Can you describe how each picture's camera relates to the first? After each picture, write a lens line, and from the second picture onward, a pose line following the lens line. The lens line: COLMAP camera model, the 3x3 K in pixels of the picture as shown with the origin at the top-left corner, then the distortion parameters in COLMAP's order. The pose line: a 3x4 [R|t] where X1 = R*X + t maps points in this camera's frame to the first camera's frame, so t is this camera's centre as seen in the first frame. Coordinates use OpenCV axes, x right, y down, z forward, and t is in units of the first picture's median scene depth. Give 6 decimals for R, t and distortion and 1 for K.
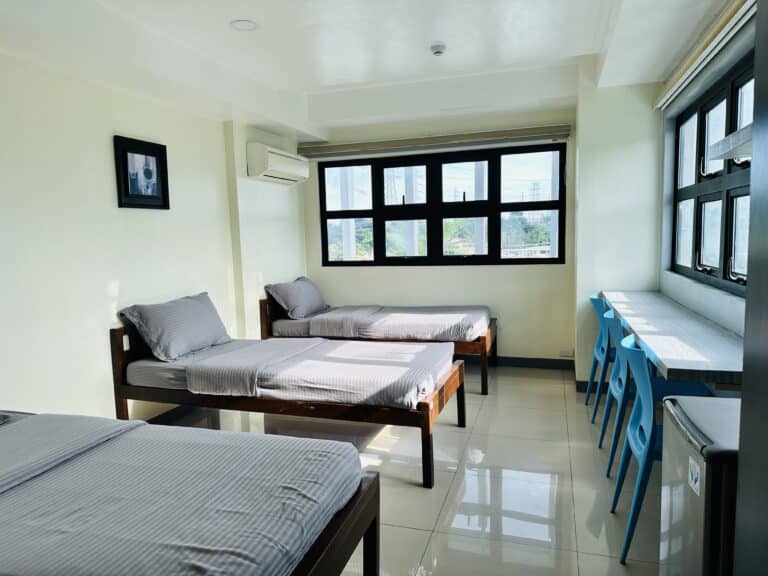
lens RADIAL K [[528.8, 0, 384.0], [0, 528.8, 288.0], [0, 0, 1]] dist [0.128414, -0.201518]
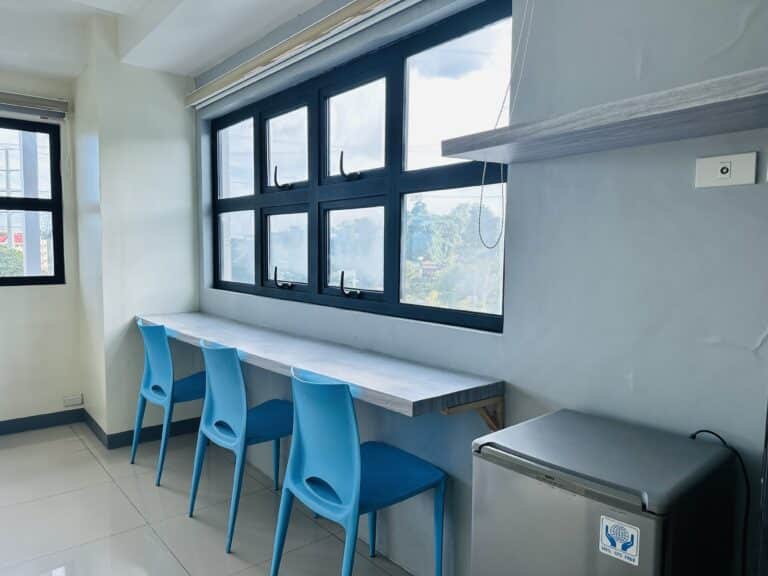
lens RADIAL K [[538.6, 0, 384.0], [0, 538.6, 288.0], [0, 0, 1]] dist [0.087715, -0.108355]
pose [[0.547331, -0.030144, 0.836373, -0.080636], [0.061107, 0.998123, -0.004015, -0.011025], [-0.834682, 0.053306, 0.548146, 0.254809]]
